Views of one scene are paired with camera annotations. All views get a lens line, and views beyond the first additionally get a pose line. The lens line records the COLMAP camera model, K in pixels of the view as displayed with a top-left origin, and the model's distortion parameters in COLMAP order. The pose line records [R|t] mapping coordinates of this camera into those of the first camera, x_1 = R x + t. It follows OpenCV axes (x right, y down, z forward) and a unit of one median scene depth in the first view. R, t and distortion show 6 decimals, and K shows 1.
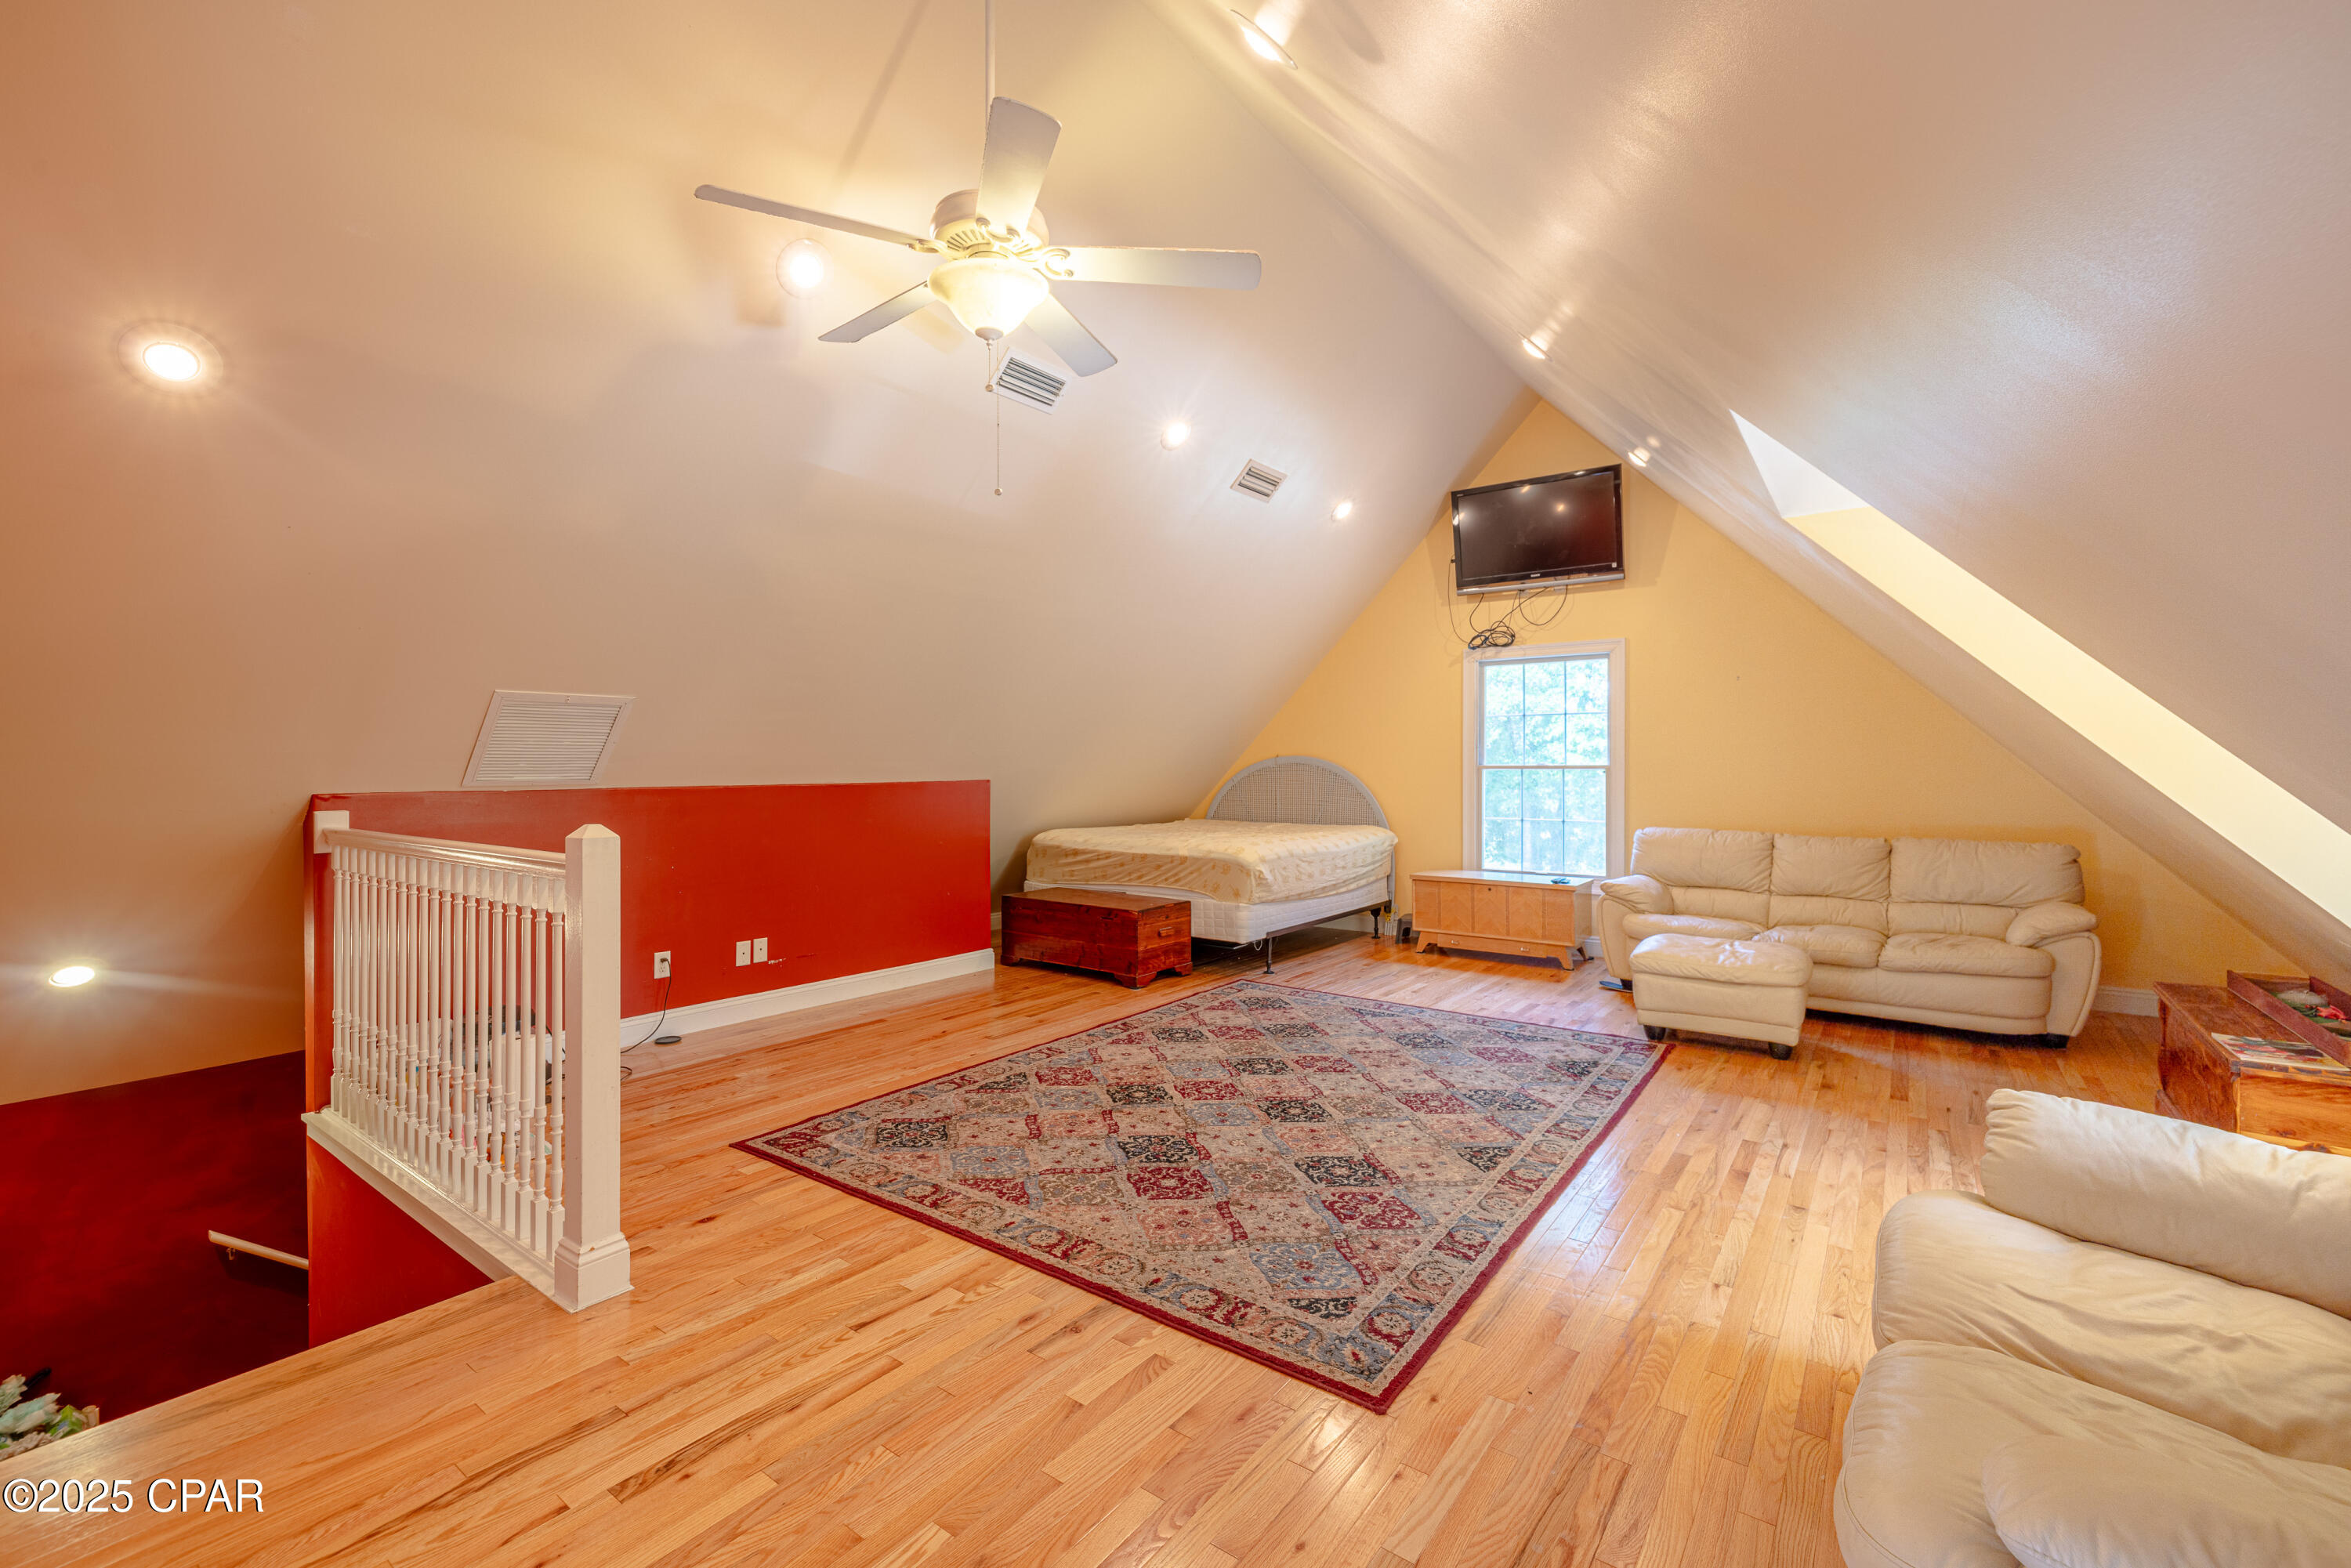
lens RADIAL K [[984.9, 0, 1170.1], [0, 984.9, 782.3], [0, 0, 1]] dist [0.005102, -0.000233]
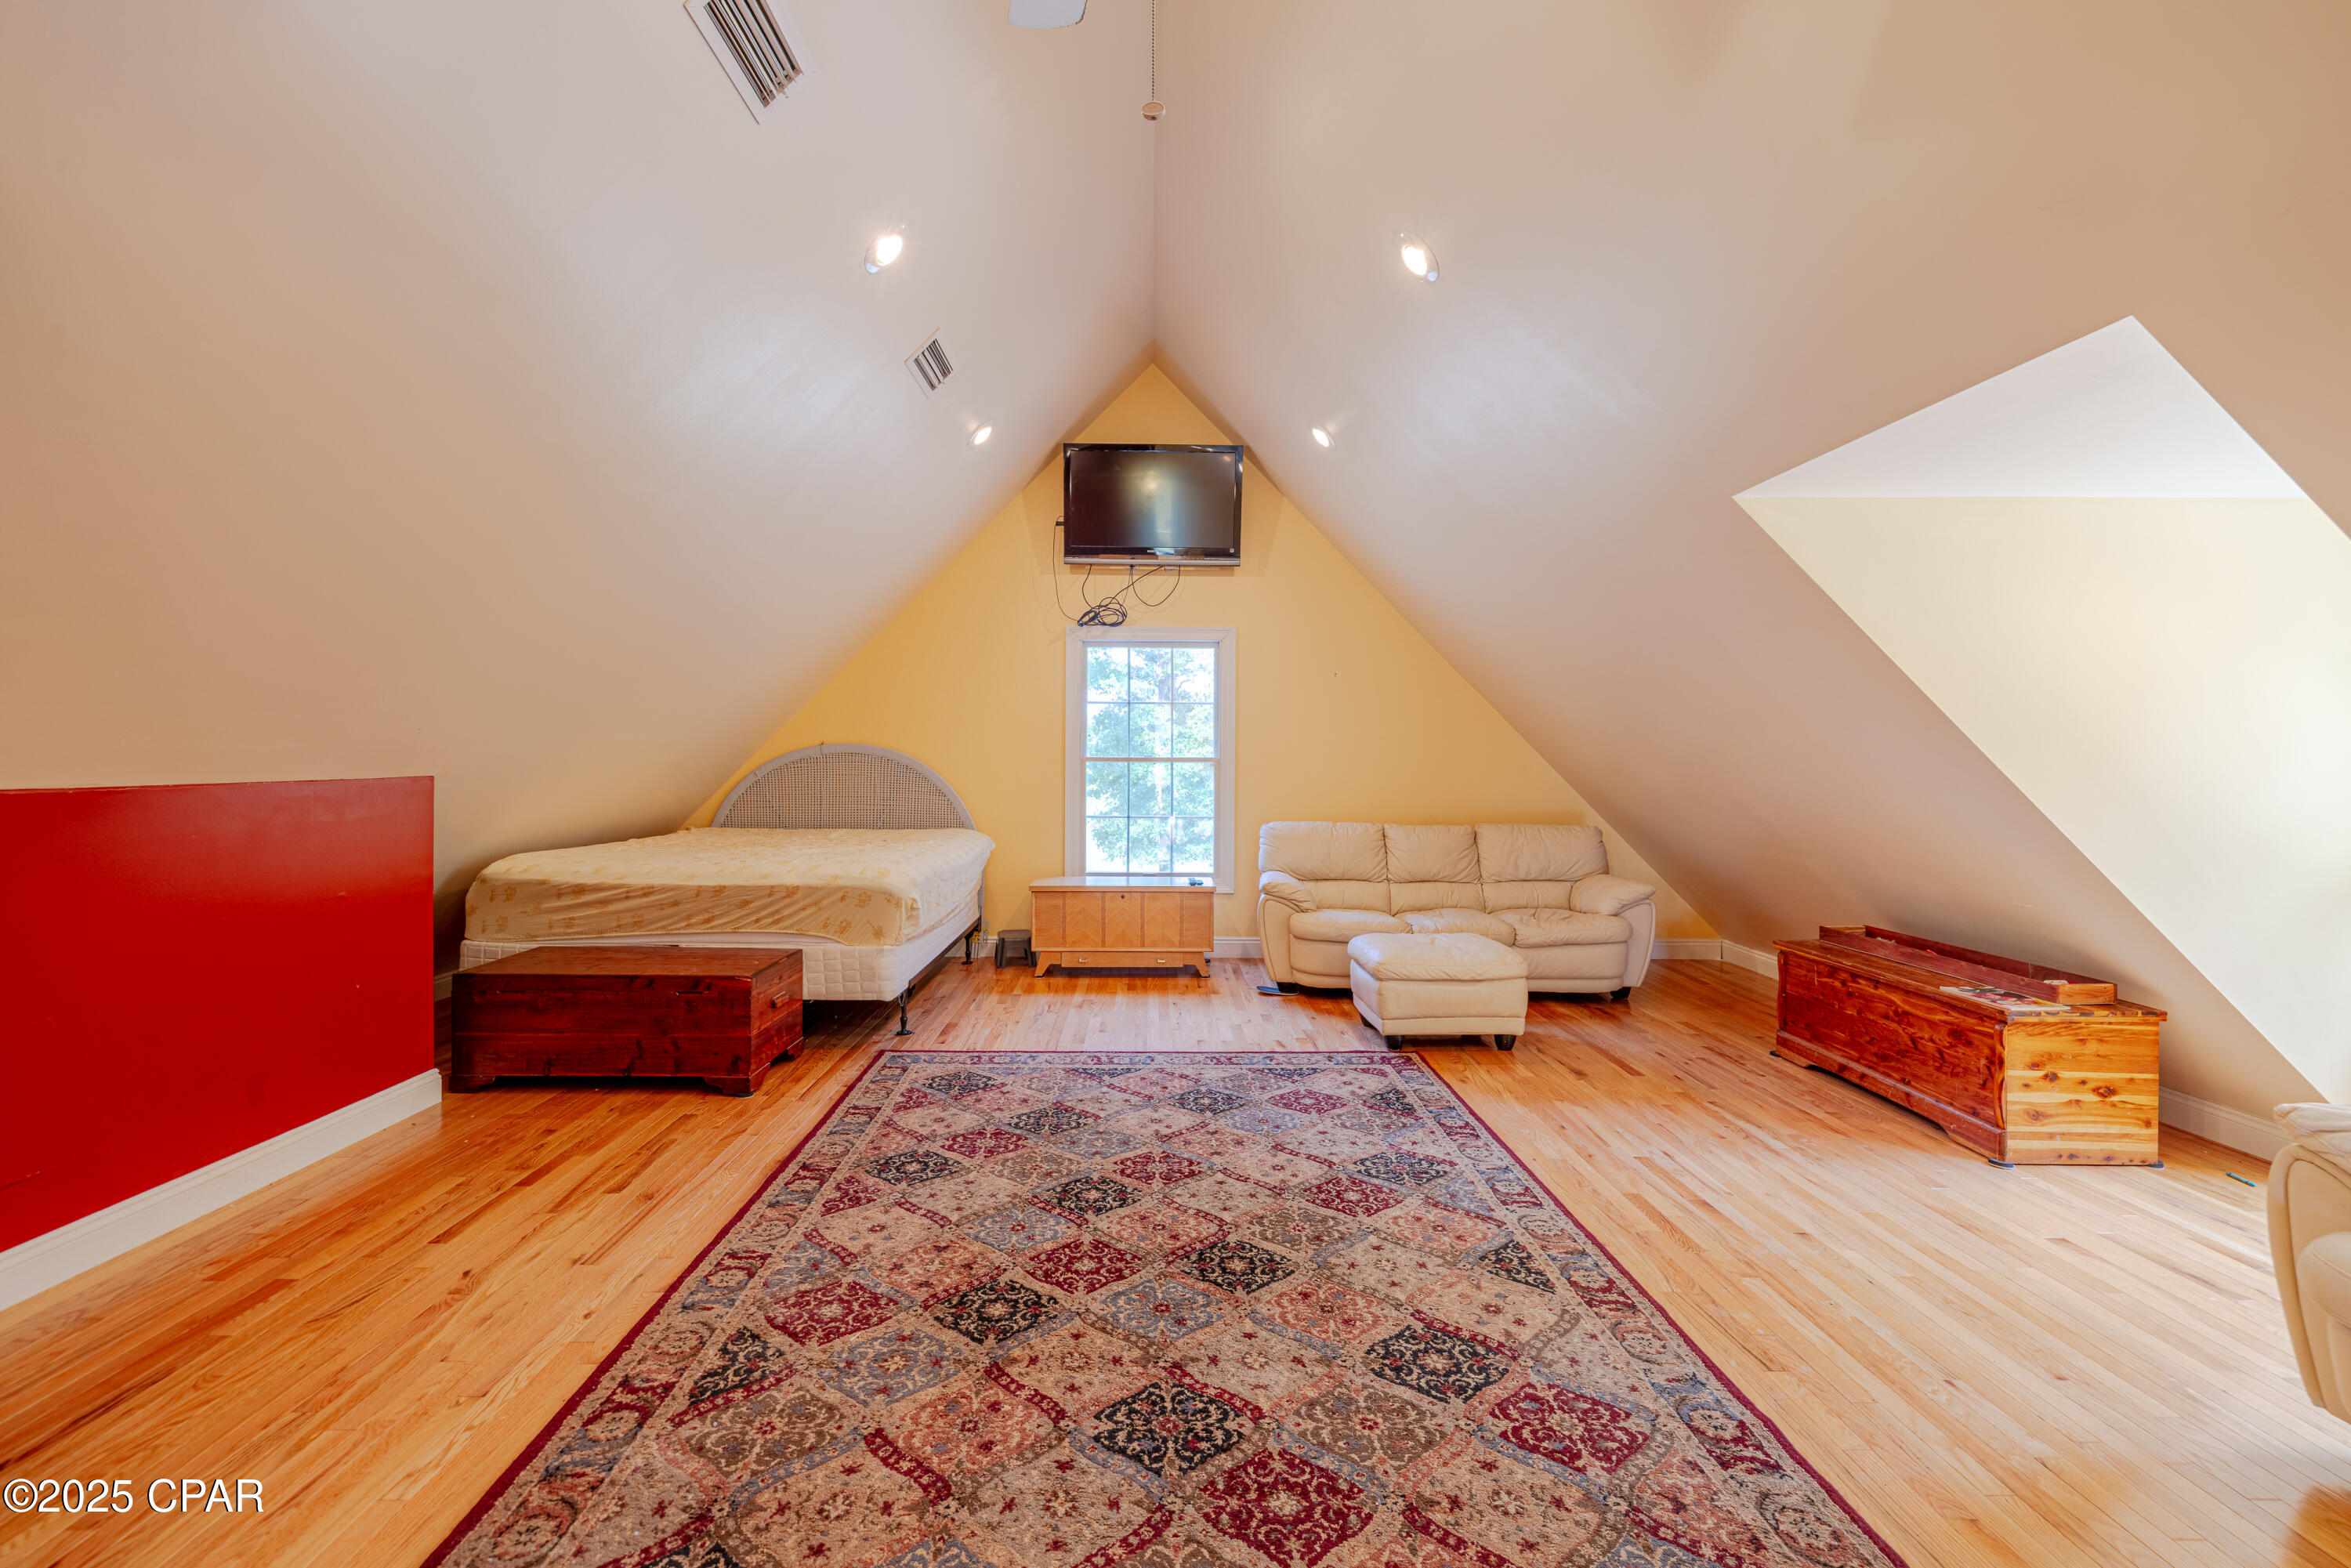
lens RADIAL K [[984.9, 0, 1174.8], [0, 984.9, 768.7], [0, 0, 1]] dist [0.005102, -0.000233]
pose [[0.800369, 0.000117, 0.599507, -0.246087], [0.003376, 0.999983, -0.004701, -0.003443], [-0.599498, 0.005787, 0.800356, 0.378160]]
